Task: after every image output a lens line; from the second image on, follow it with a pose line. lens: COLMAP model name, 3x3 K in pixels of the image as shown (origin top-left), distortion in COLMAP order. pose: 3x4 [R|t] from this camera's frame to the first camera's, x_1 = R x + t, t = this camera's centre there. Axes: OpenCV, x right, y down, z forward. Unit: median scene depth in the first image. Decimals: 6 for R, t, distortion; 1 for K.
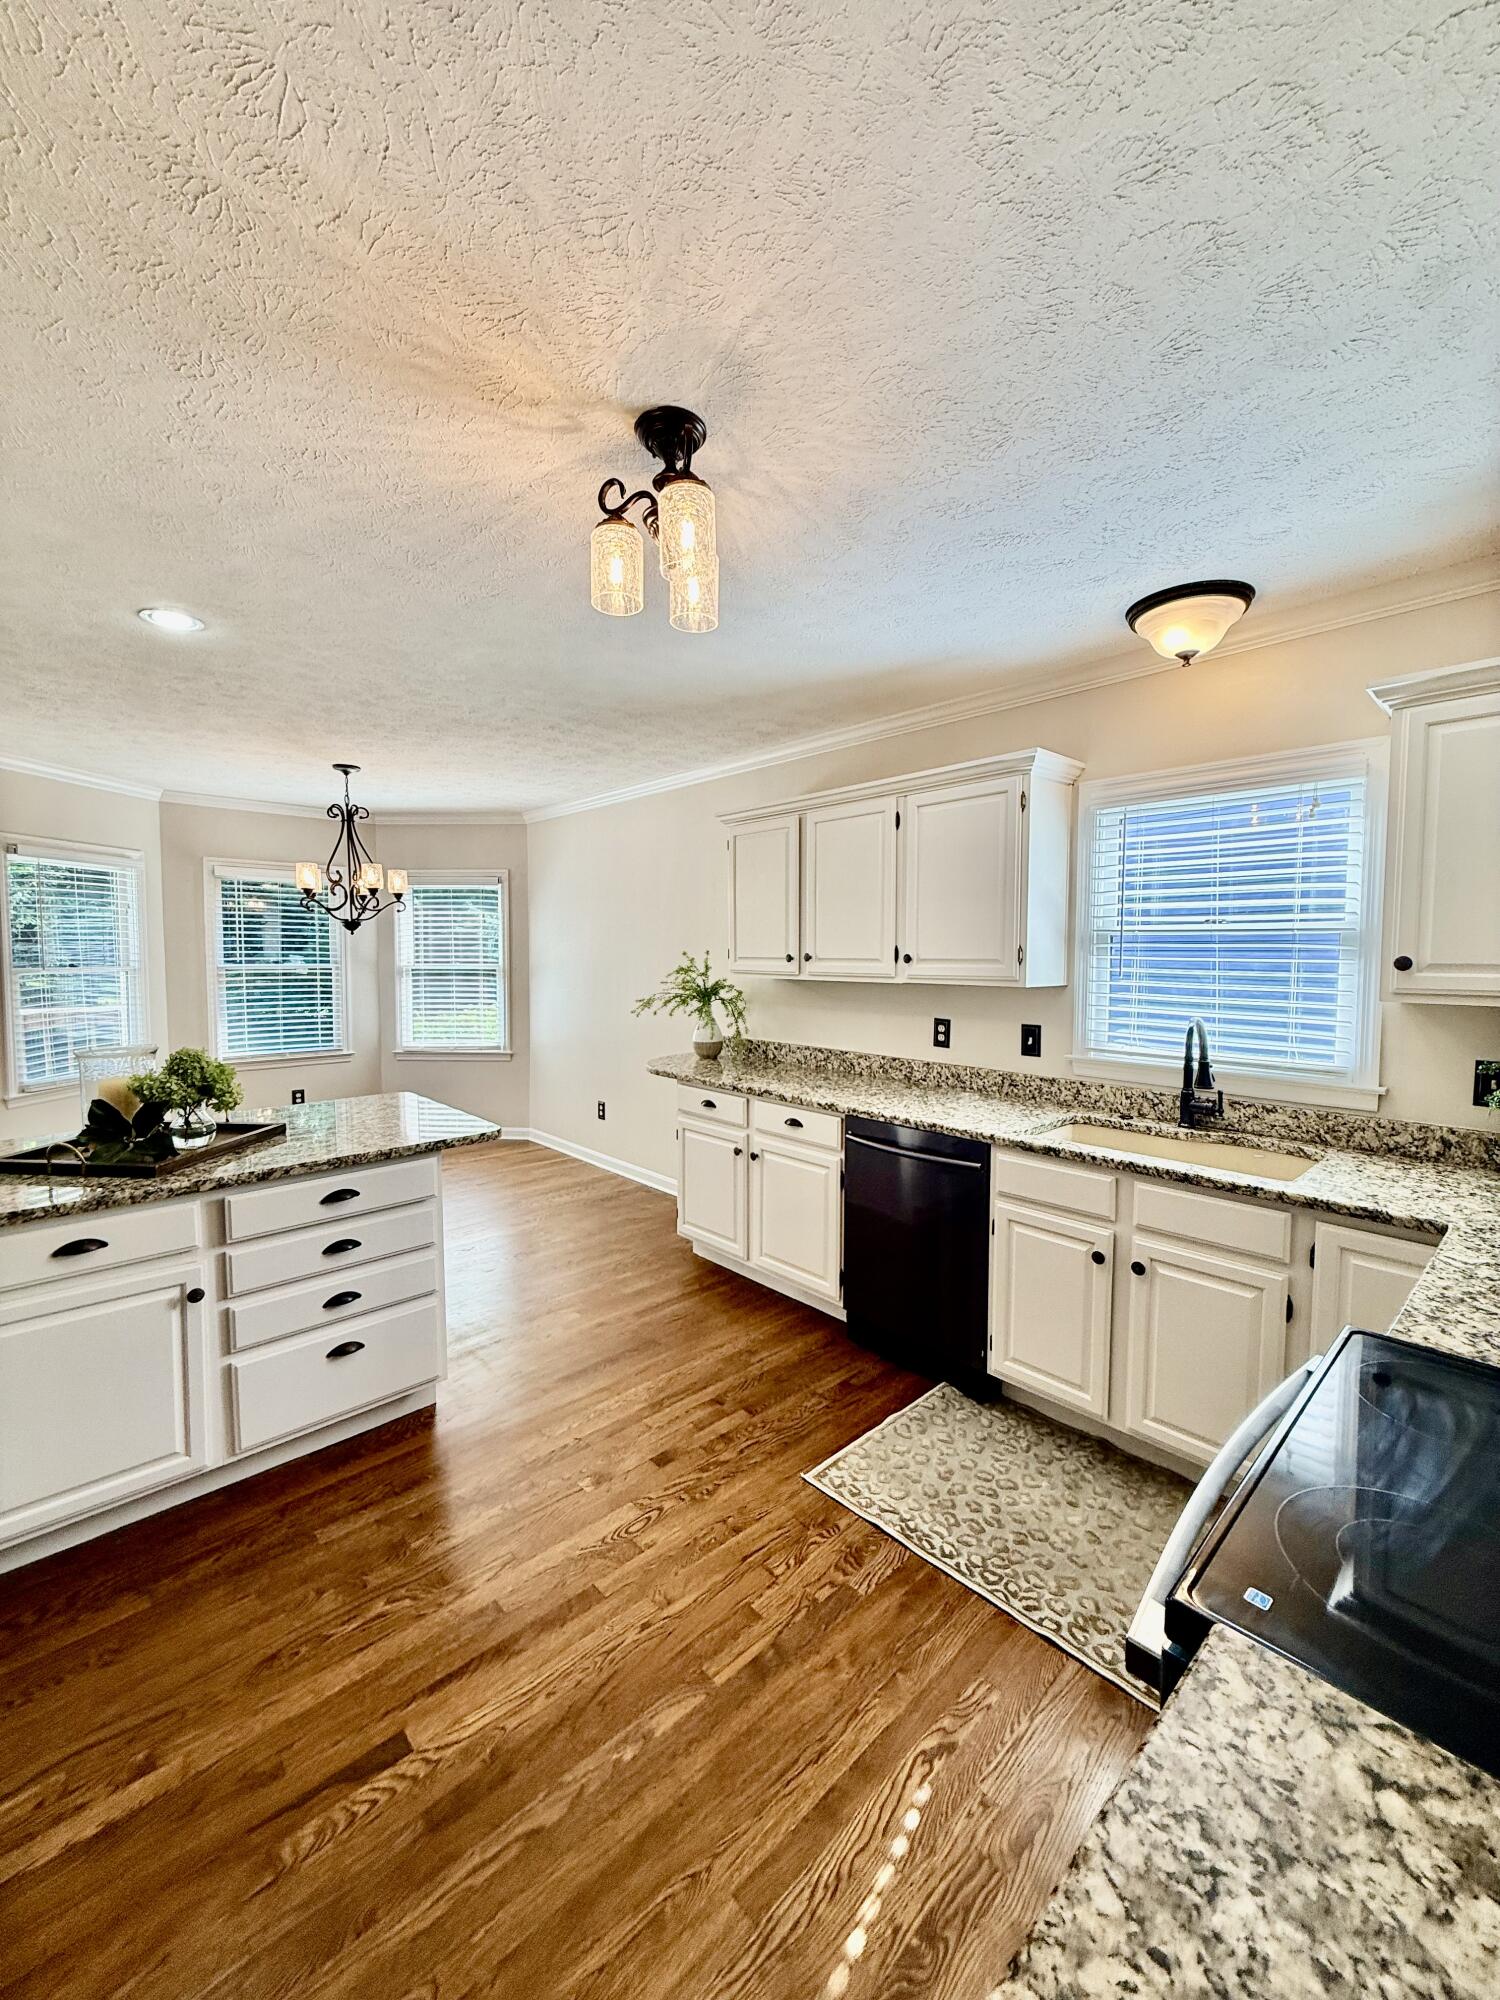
lens RADIAL K [[793.3, 0, 754.5], [0, 793.3, 996.2], [0, 0, 1]] dist [-0.001738, 0.000511]
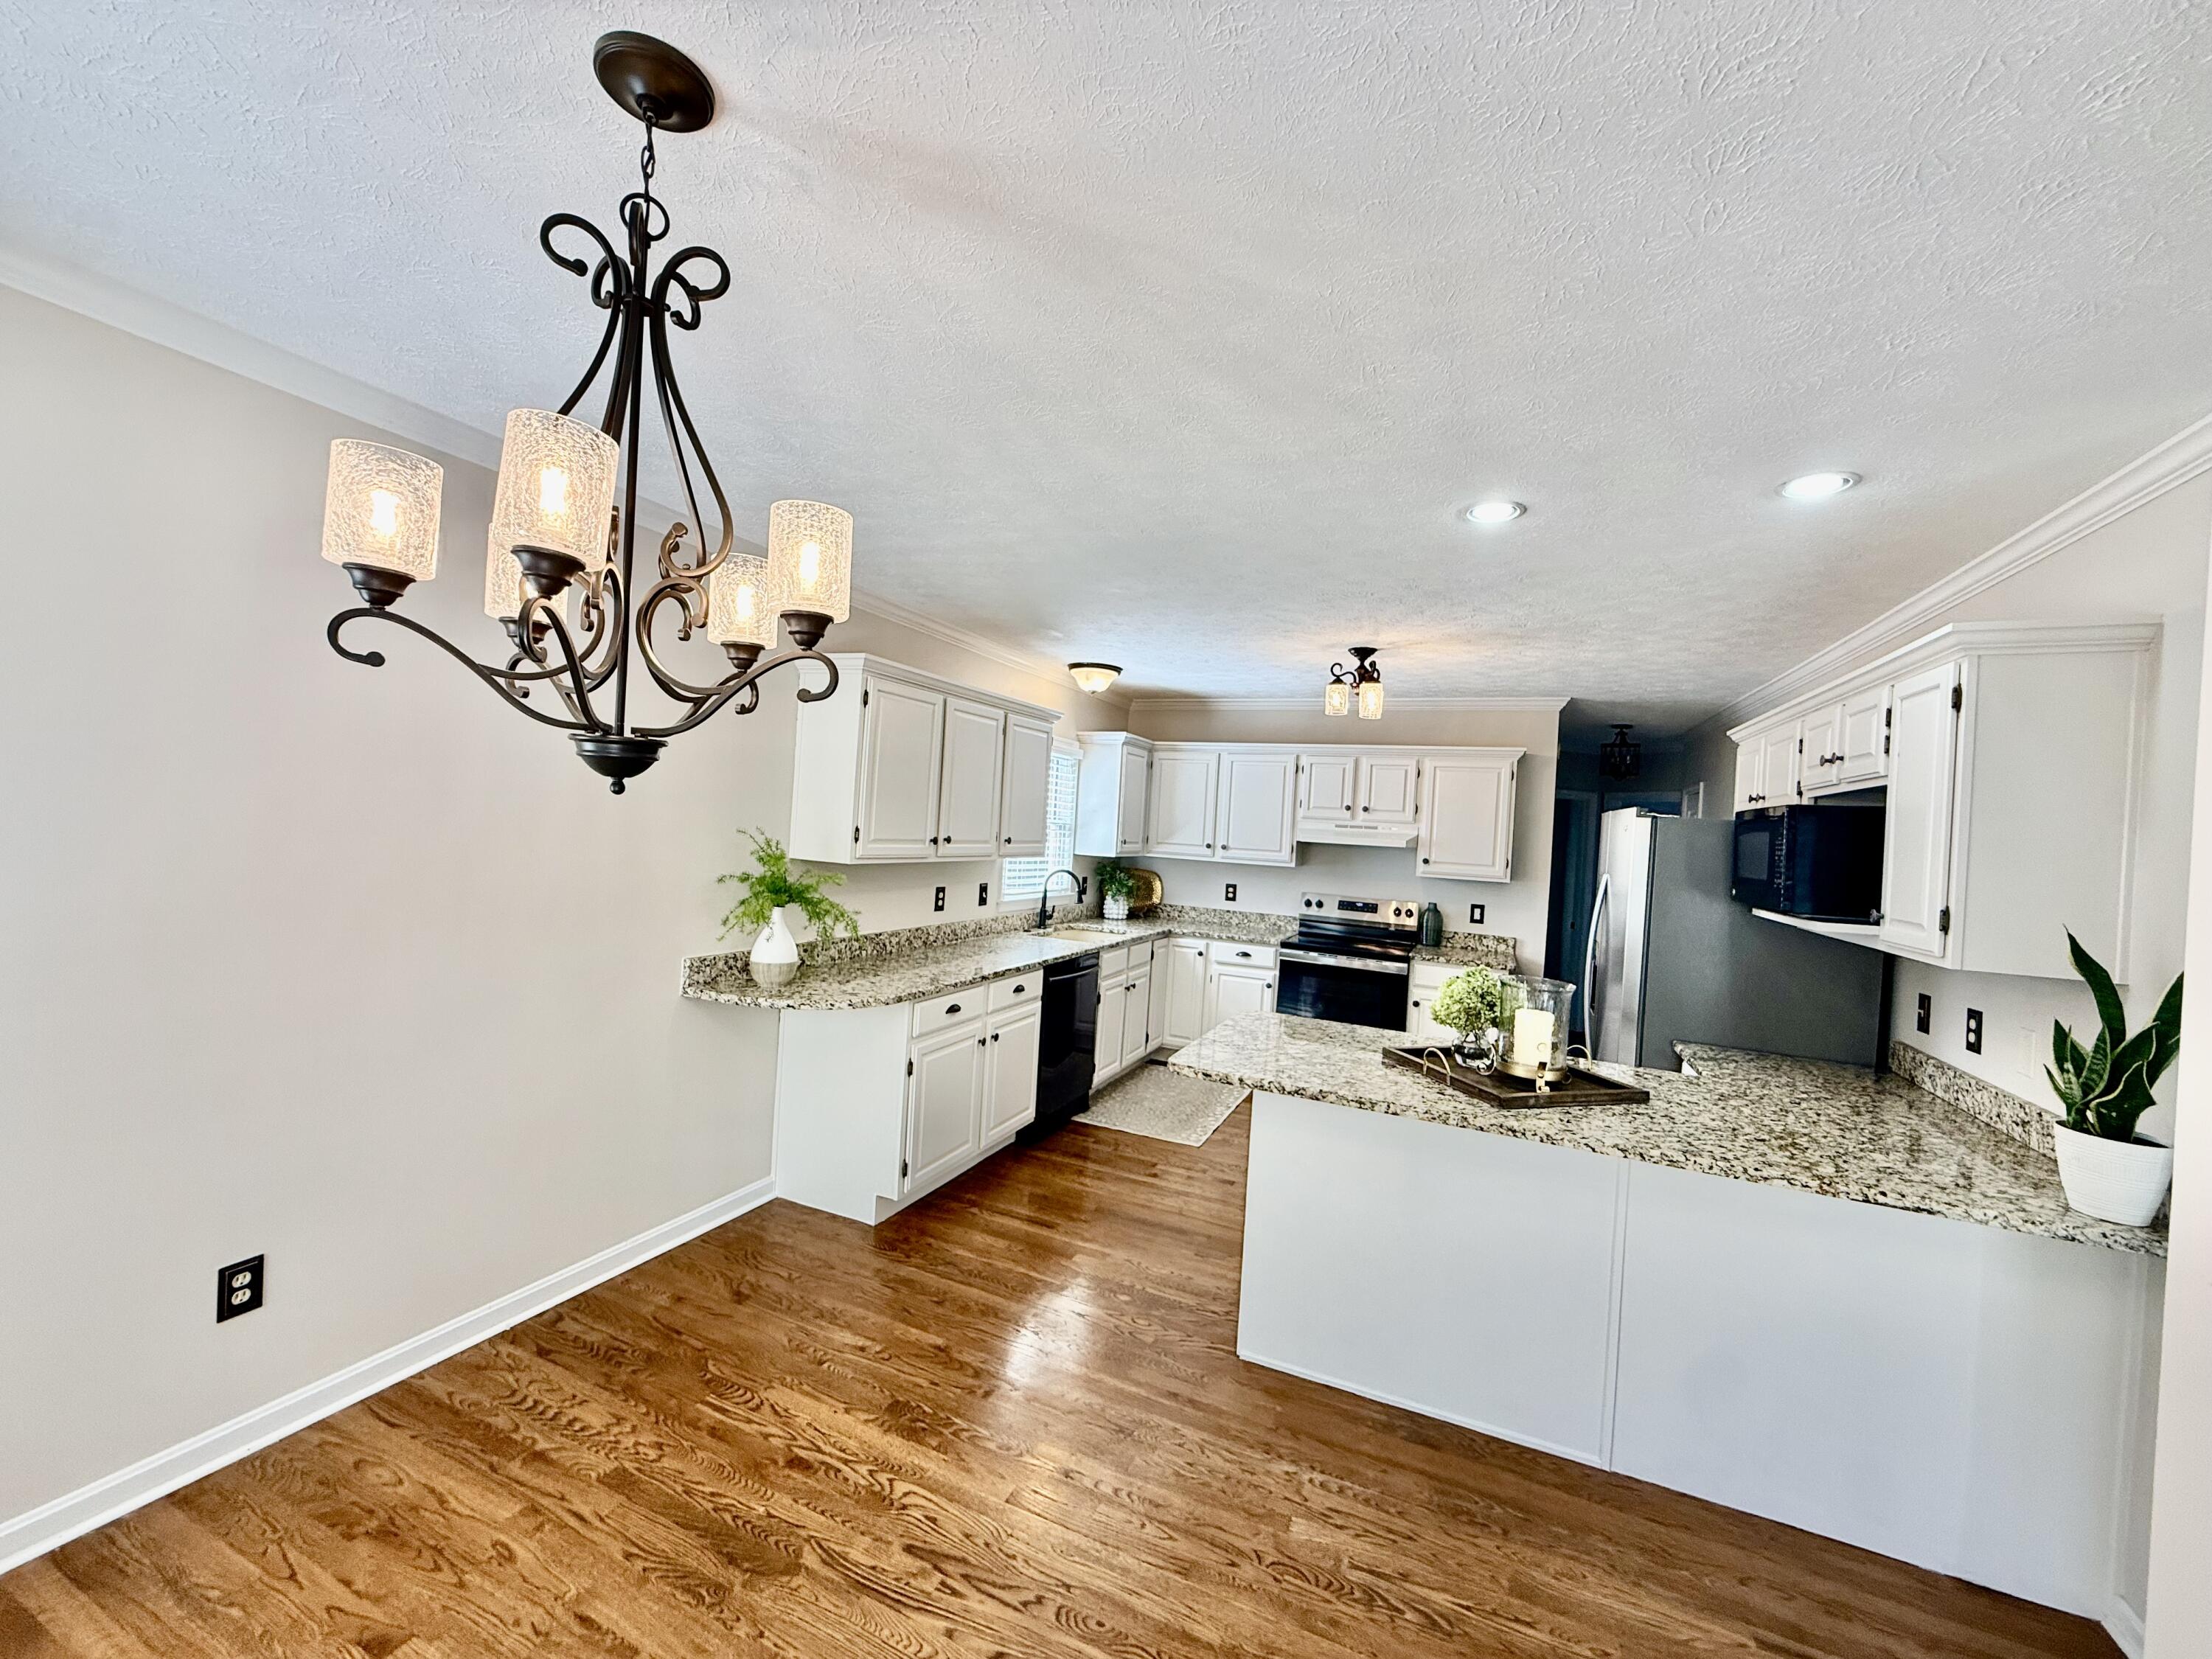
lens RADIAL K [[877.4, 0, 1099.9], [0, 877.4, 826.7], [0, 0, 1]] dist [-0.001738, 0.000511]
pose [[-0.389271, -0.028343, 0.920687, -1.435833], [-0.006183, 0.999584, 0.028158, -0.135996], [-0.921103, 0.005268, -0.389284, 1.735835]]
